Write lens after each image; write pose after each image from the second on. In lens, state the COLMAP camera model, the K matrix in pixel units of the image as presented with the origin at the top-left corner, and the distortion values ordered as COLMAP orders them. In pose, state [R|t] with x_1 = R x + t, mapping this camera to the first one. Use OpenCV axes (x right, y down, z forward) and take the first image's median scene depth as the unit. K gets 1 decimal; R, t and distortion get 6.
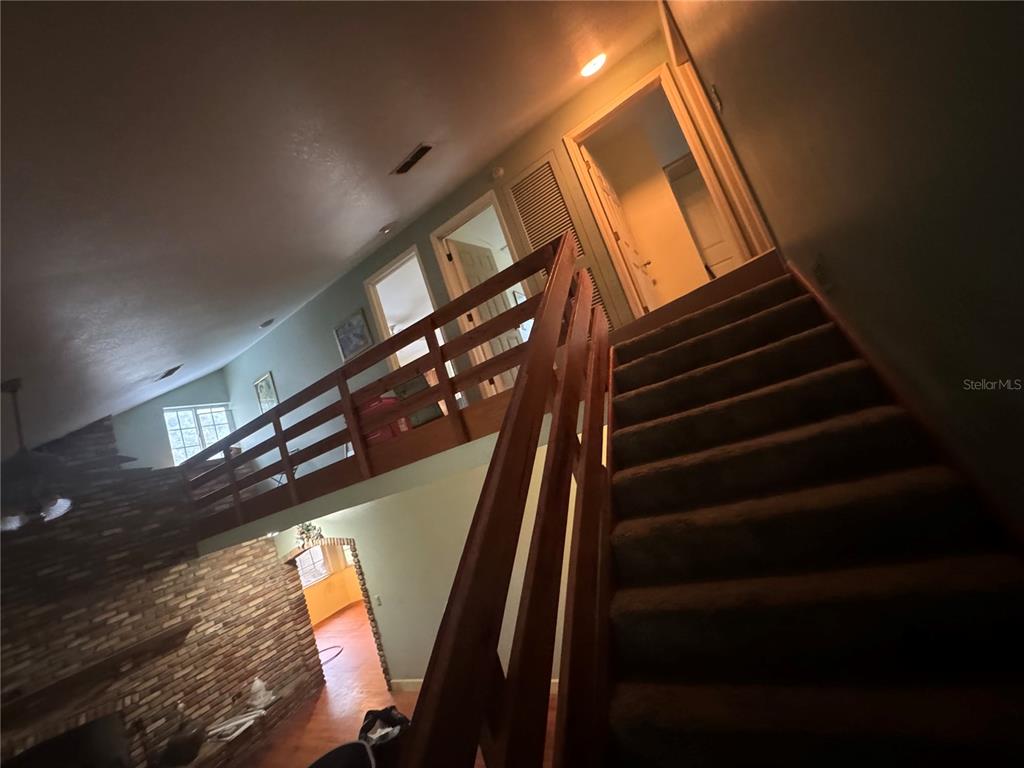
lens RADIAL K [[411.2, 0, 510.8], [0, 411.2, 384.2], [0, 0, 1]] dist [-0.001505, 0.000653]
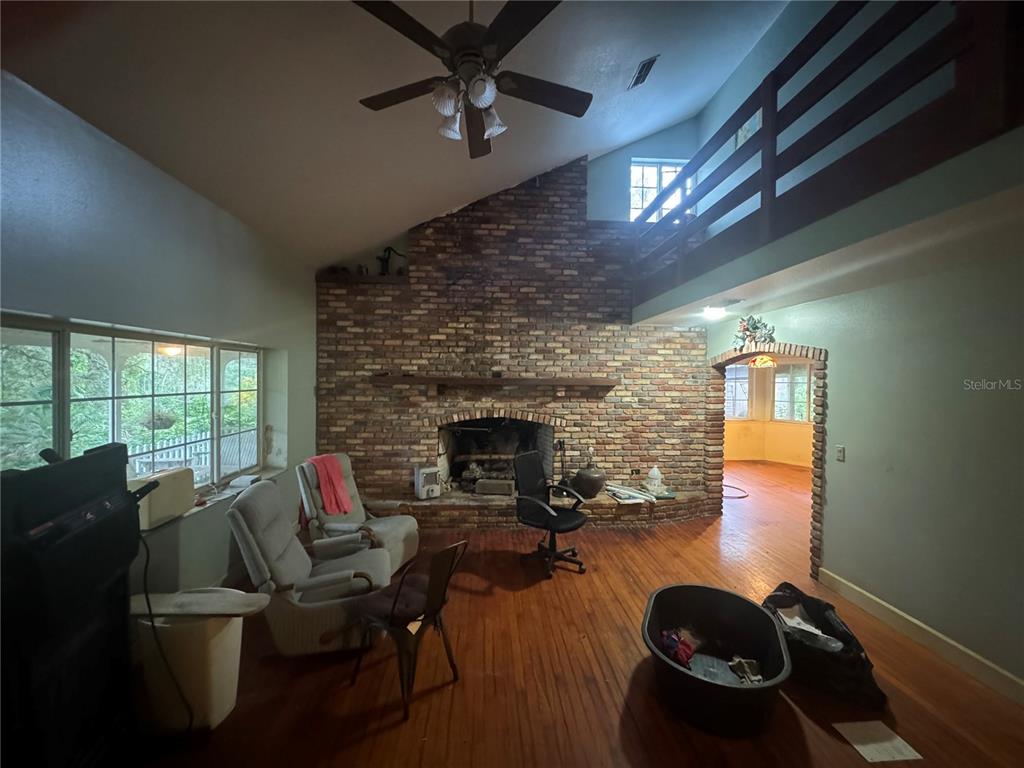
lens RADIAL K [[411.2, 0, 510.6], [0, 411.2, 382.3], [0, 0, 1]] dist [-0.001505, 0.000653]
pose [[0.541526, 0.337580, -0.769929, -0.151820], [-0.075932, 0.931733, 0.355117, 0.244675], [0.837248, -0.133843, 0.530190, 0.269509]]
